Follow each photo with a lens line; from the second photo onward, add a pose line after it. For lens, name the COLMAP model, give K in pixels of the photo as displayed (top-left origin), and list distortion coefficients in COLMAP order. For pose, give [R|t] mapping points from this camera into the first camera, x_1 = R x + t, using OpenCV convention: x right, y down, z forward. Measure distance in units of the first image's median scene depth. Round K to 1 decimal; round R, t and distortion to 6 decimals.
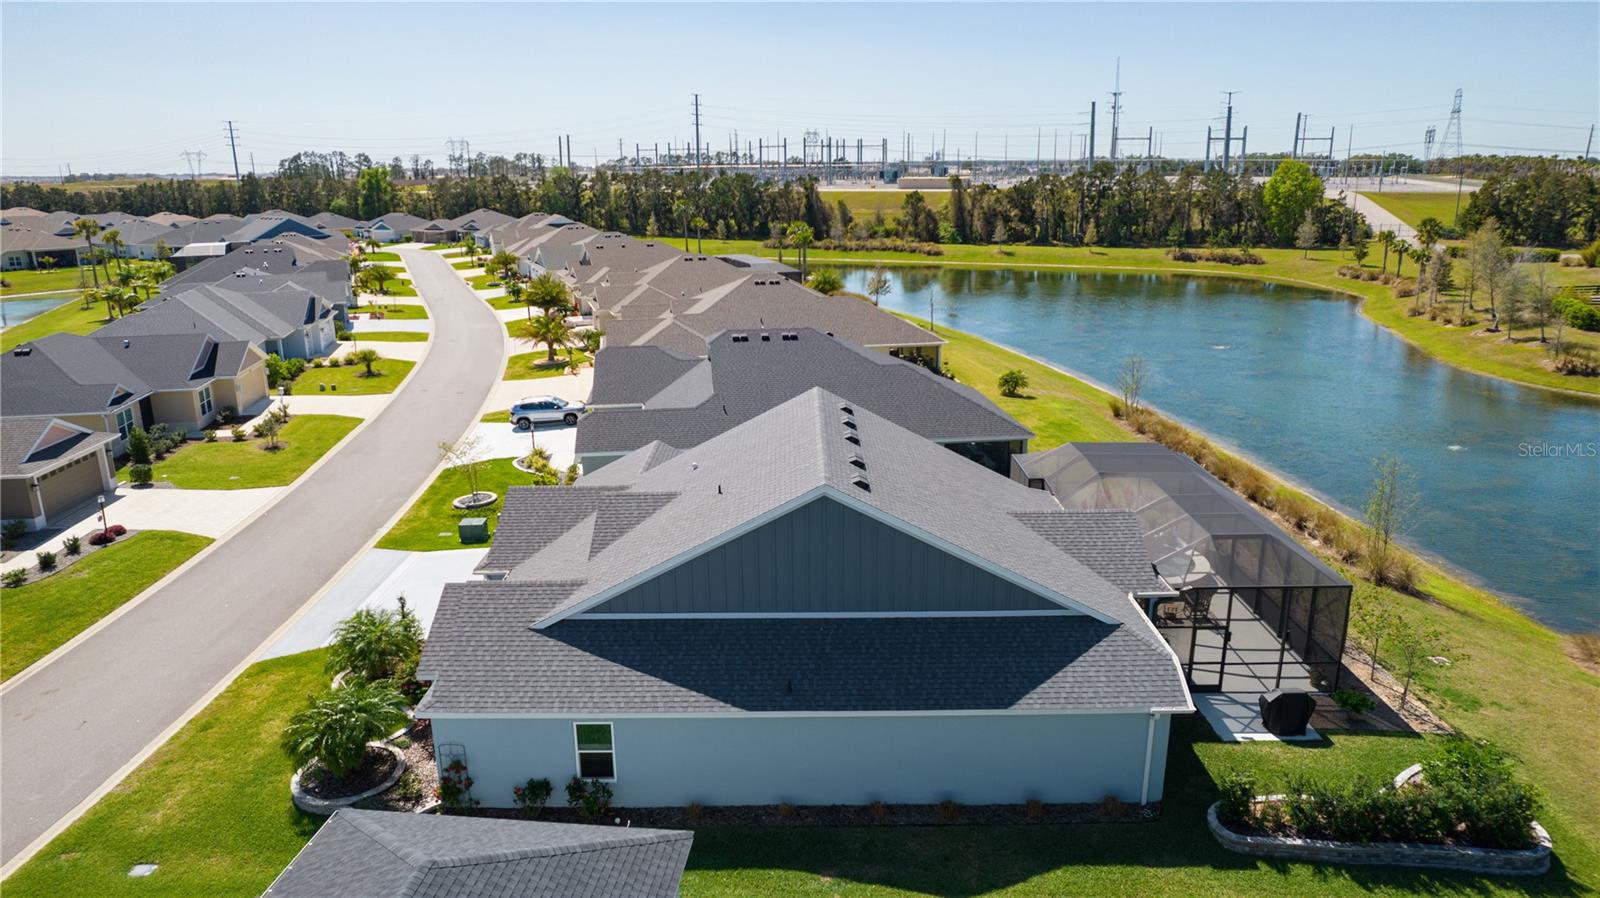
lens RADIAL K [[1028.0, 0, 797.1], [0, 1028.0, 440.1], [0, 0, 1]] dist [-0.065921, 0.050433]
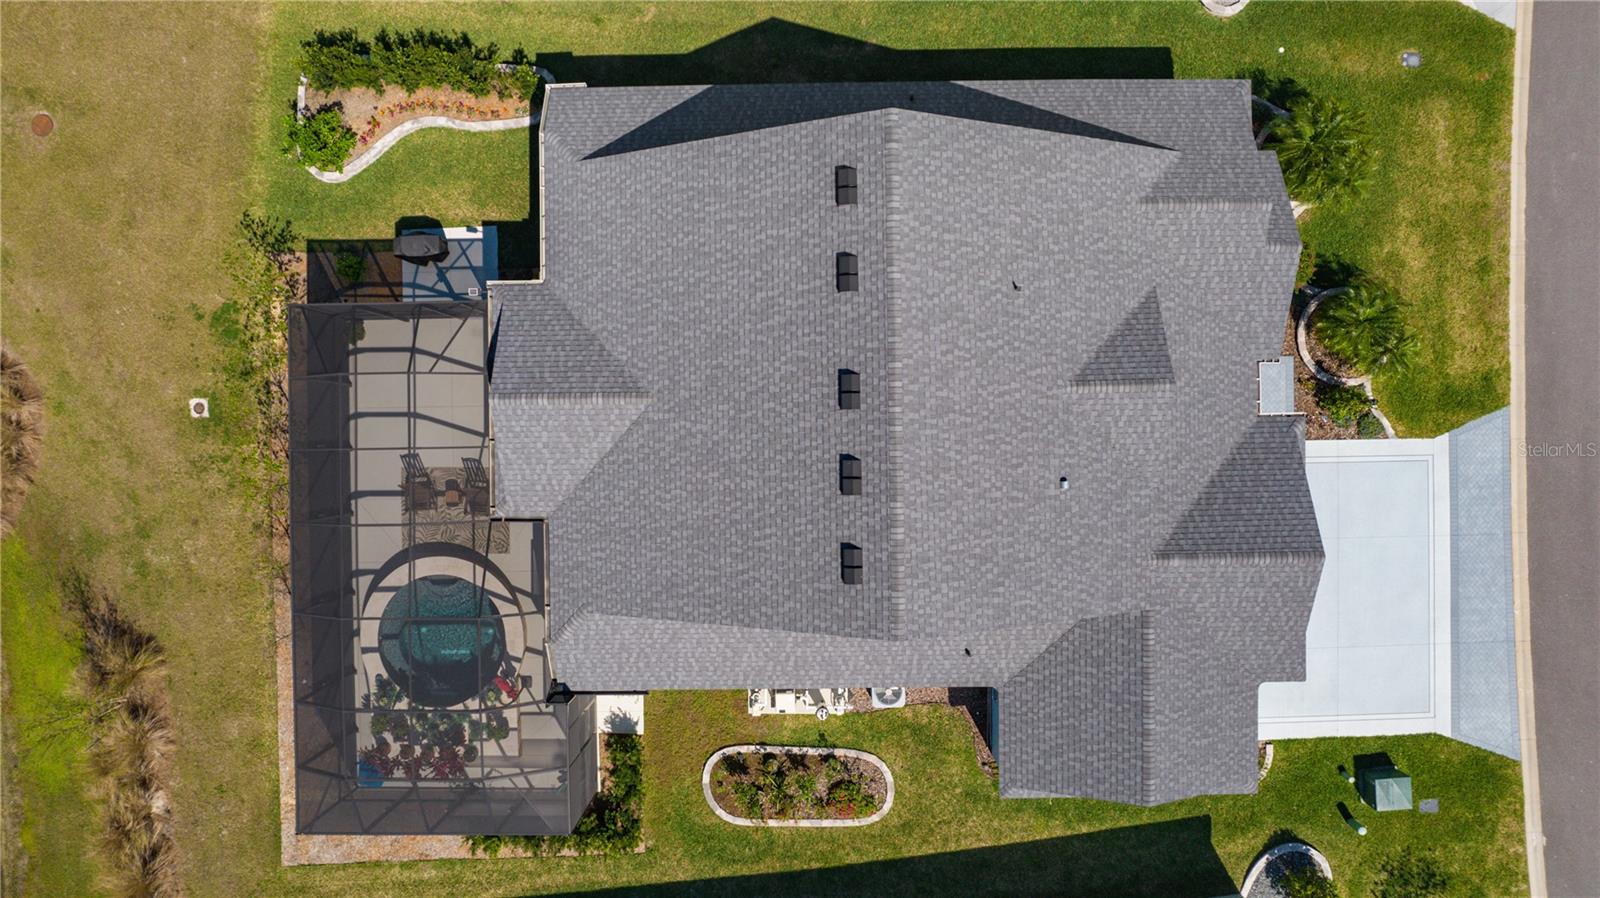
lens RADIAL K [[1028.0, 0, 797.1], [0, 1028.0, 440.1], [0, 0, 1]] dist [-0.065921, 0.050433]
pose [[-0.999570, 0.015739, 0.024754, 0.046010], [0.019635, -0.267967, 0.963228, -0.444729], [0.021793, 0.963300, 0.267543, 0.528063]]
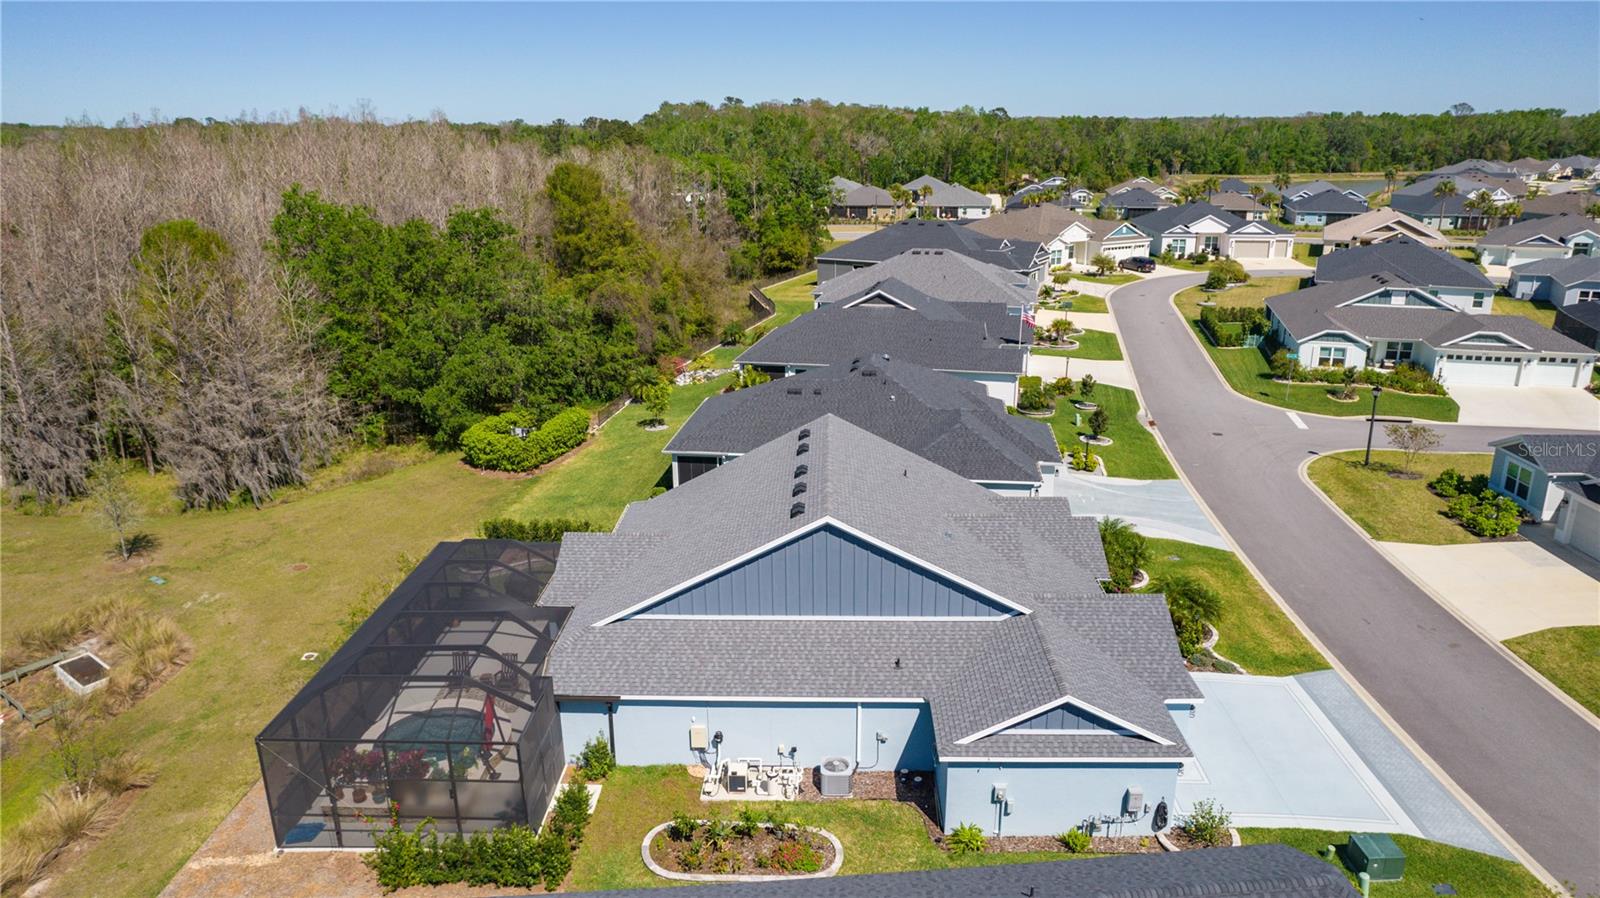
lens RADIAL K [[1028.0, 0, 797.1], [0, 1028.0, 440.1], [0, 0, 1]] dist [-0.065921, 0.050433]
pose [[-0.999264, 0.010801, 0.036795, 0.009273], [0.028783, 0.845291, 0.533530, -0.414778], [-0.025339, 0.534197, -0.844980, 1.241782]]
